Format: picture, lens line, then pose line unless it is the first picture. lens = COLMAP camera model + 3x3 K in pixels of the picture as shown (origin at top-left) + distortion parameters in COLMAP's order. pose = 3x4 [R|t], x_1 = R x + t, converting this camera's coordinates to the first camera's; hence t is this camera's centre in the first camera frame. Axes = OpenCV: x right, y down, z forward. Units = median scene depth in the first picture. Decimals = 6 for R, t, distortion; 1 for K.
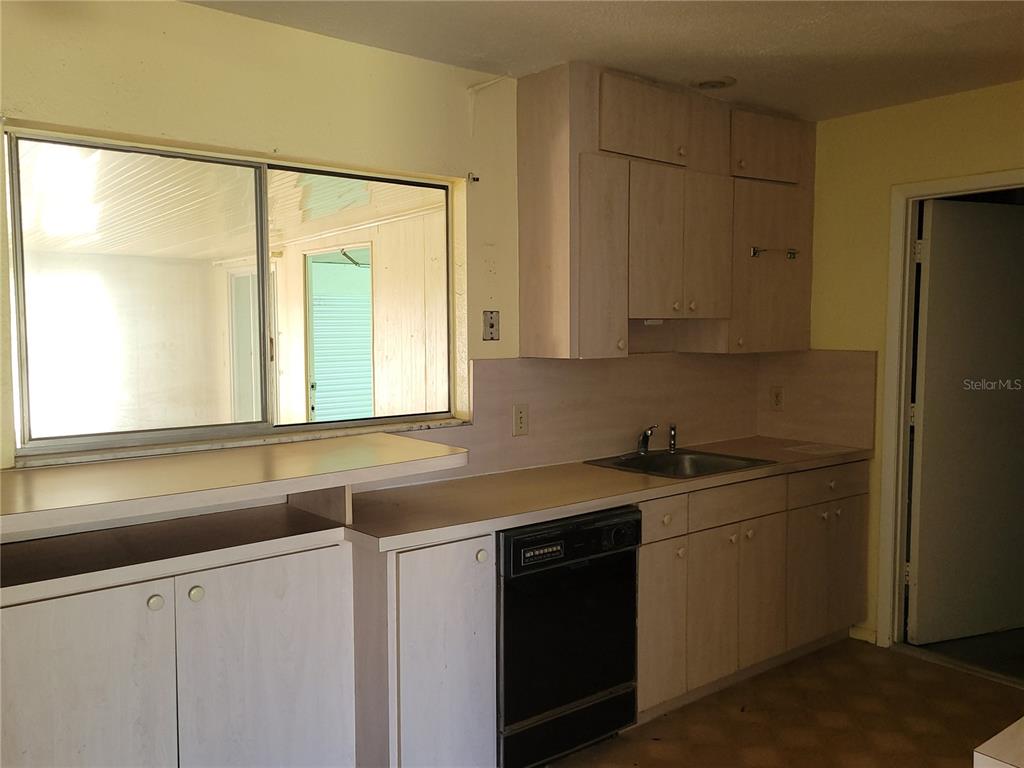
lens RADIAL K [[868.8, 0, 520.3], [0, 868.8, 380.3], [0, 0, 1]] dist [0.048630, -0.034365]
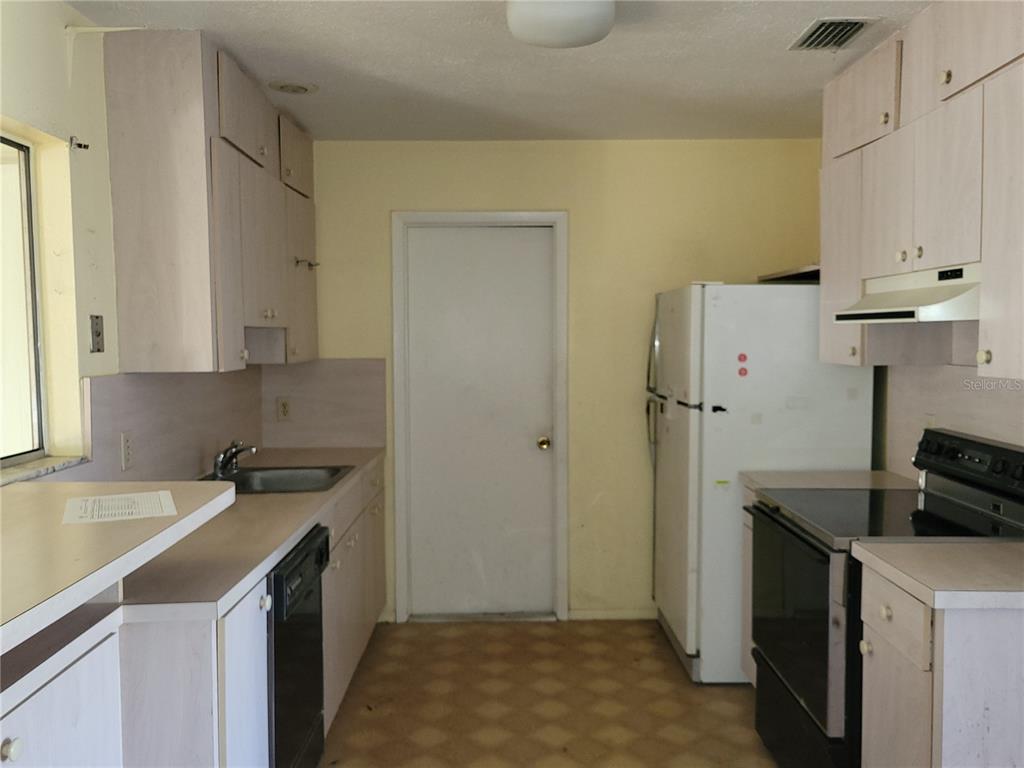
lens RADIAL K [[868.8, 0, 520.5], [0, 868.8, 383.6], [0, 0, 1]] dist [0.048630, -0.034365]
pose [[0.628490, -0.043177, 0.776618, -0.410105], [0.052910, 0.998519, 0.012696, -0.007641], [-0.776016, 0.033111, 0.629844, 0.201125]]
